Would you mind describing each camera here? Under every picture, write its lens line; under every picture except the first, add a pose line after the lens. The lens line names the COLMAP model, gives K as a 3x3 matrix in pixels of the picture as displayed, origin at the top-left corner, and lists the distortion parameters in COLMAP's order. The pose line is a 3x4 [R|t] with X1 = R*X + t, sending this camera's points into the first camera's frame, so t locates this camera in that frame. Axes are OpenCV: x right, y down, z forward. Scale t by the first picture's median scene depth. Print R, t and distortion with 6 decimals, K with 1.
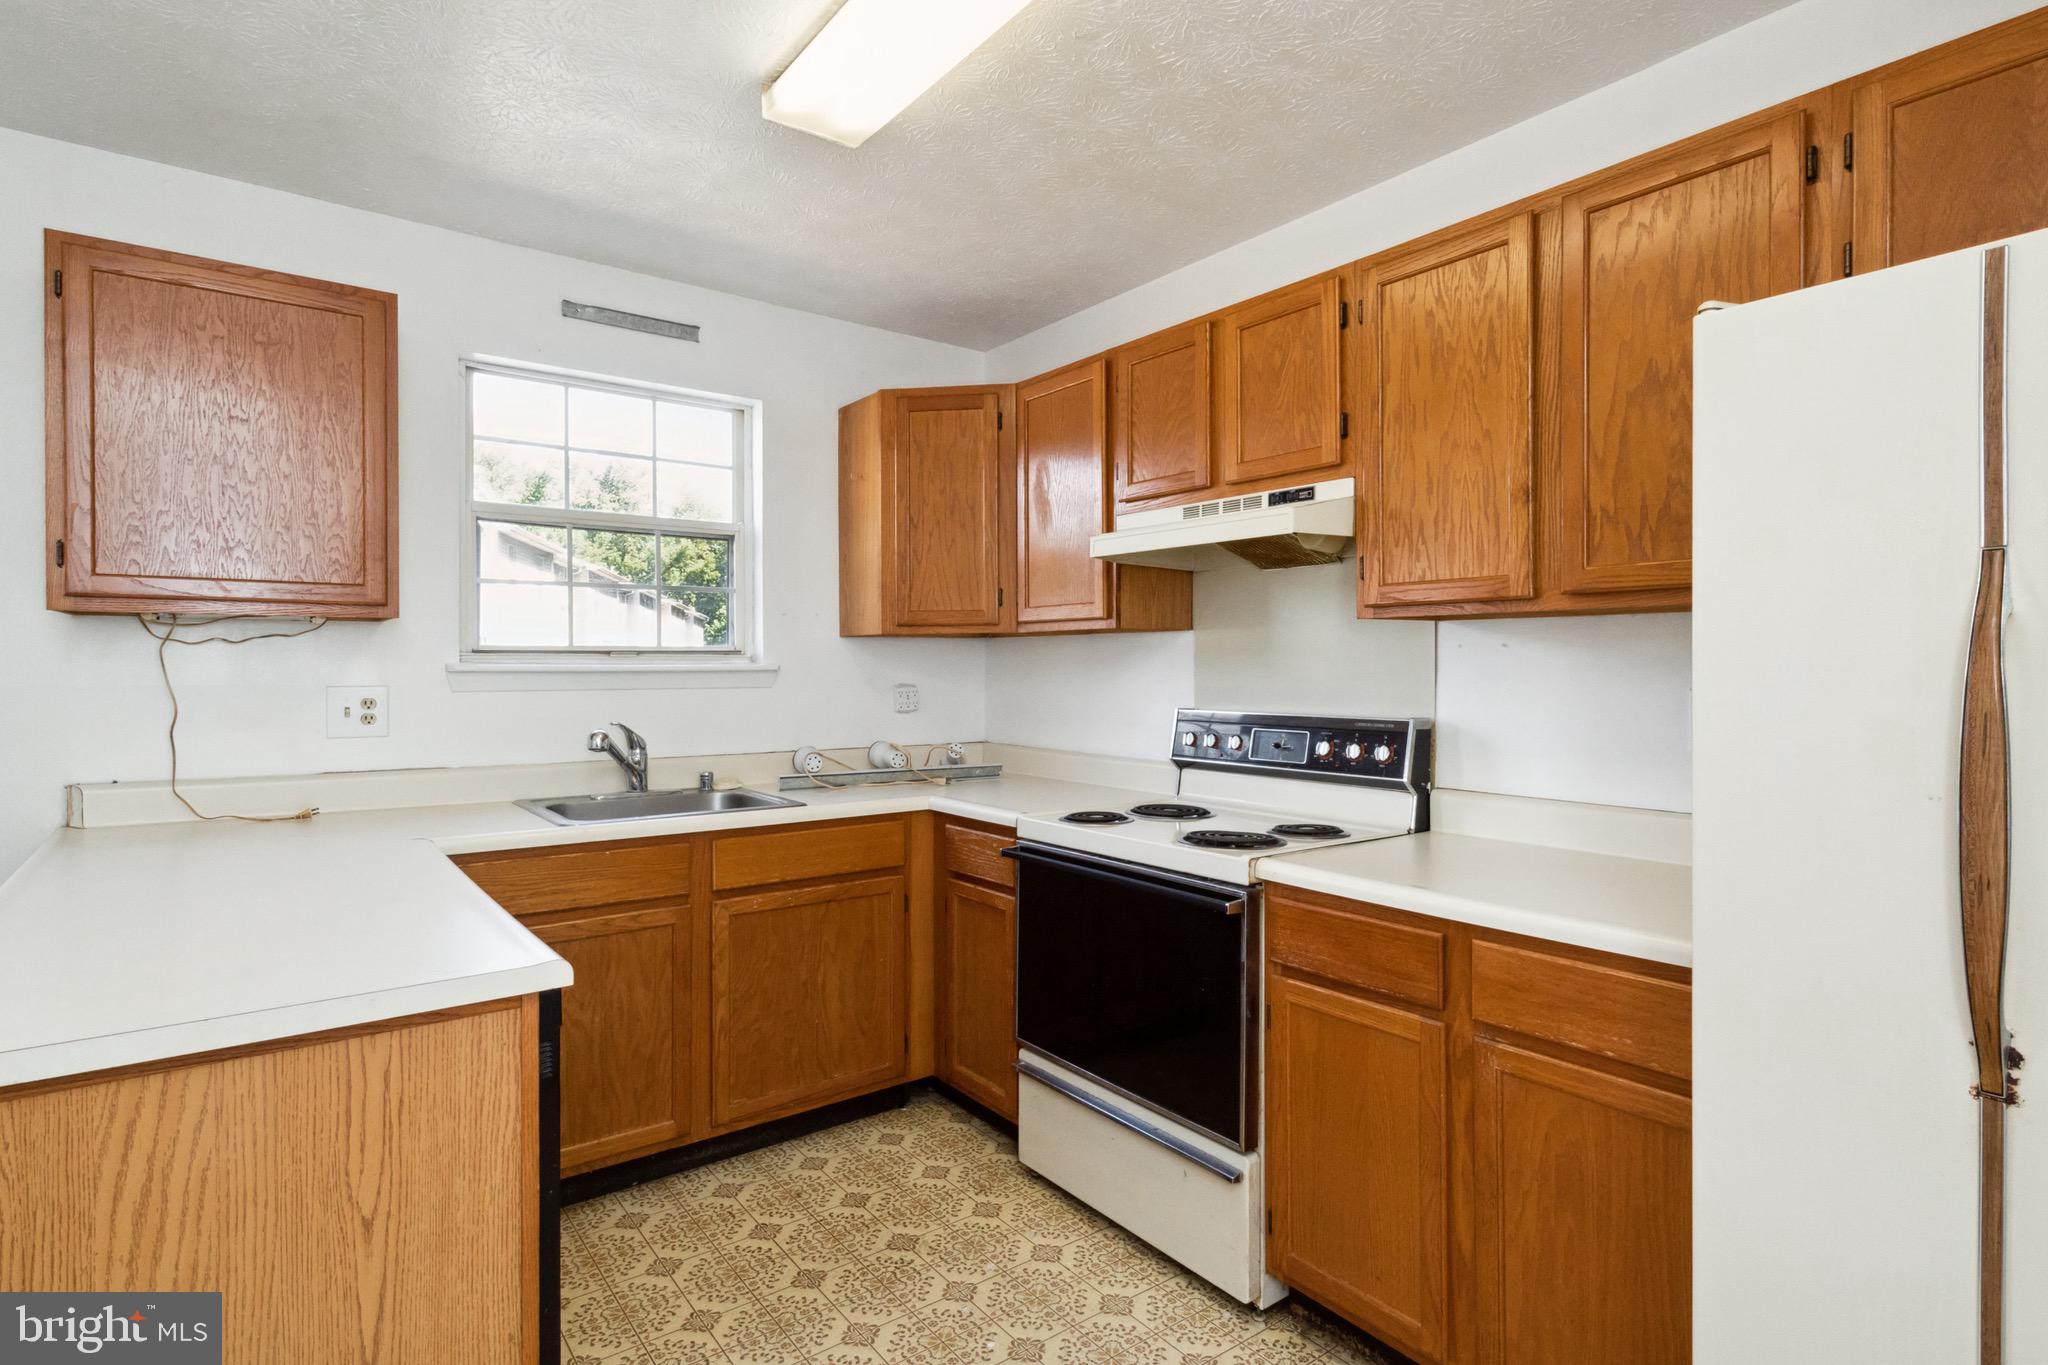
lens RADIAL K [[1047.7, 0, 1026.6], [0, 1047.7, 674.2], [0, 0, 1]] dist [0.004259, -0.001267]
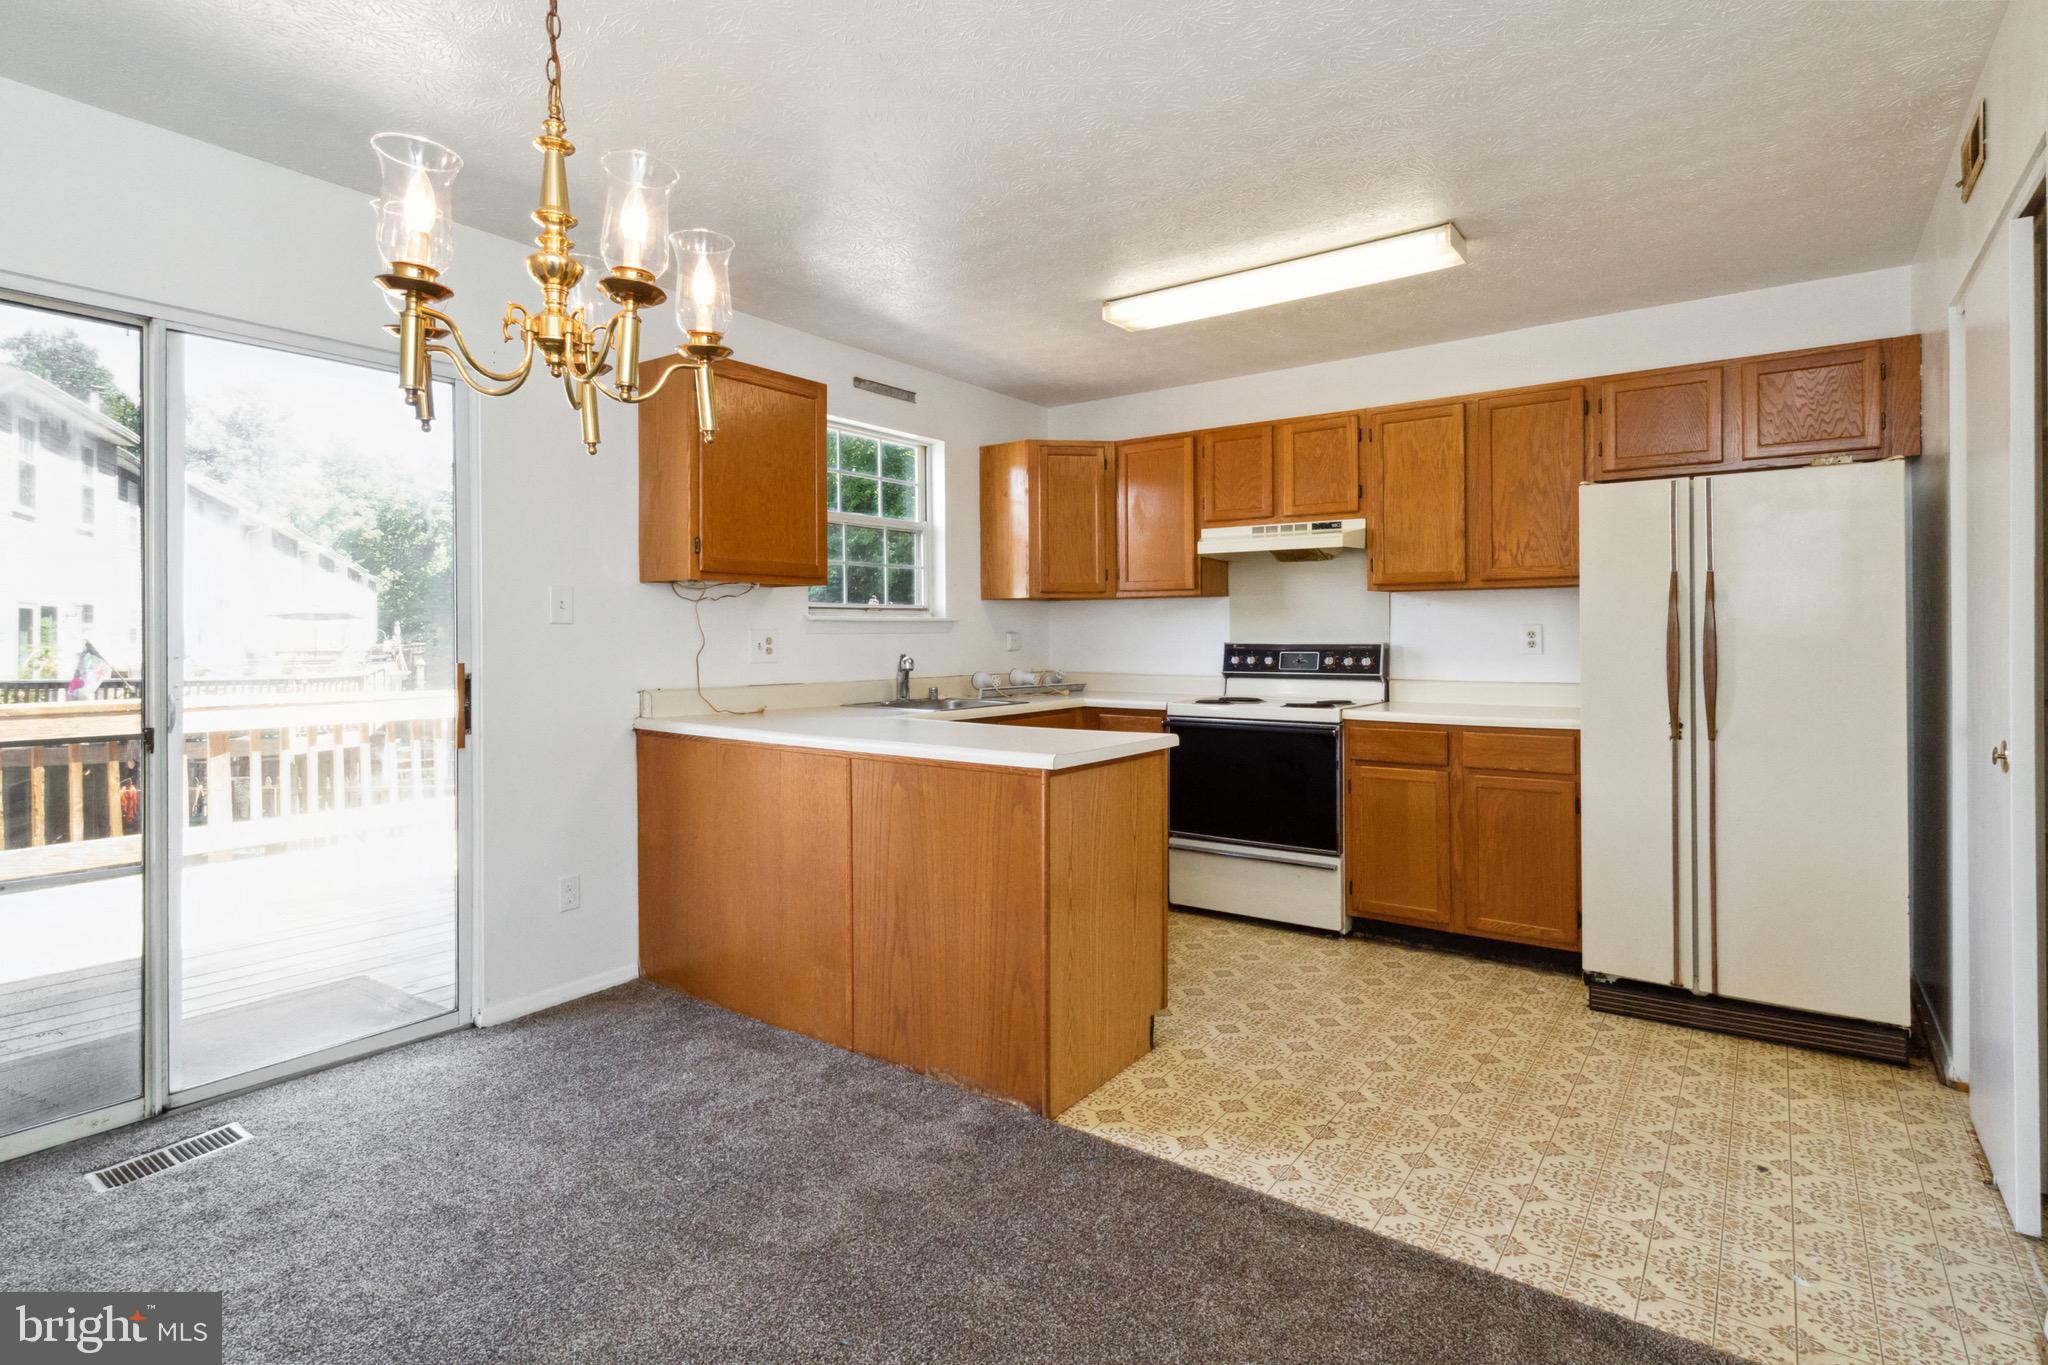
lens RADIAL K [[1047.7, 0, 999.7], [0, 1047.7, 638.6], [0, 0, 1]] dist [0.004259, -0.001267]
pose [[0.960592, -0.005024, 0.277917, -0.828635], [0.005870, 0.999980, -0.002210, 0.034418], [-0.277901, 0.003754, 0.960603, -0.642489]]
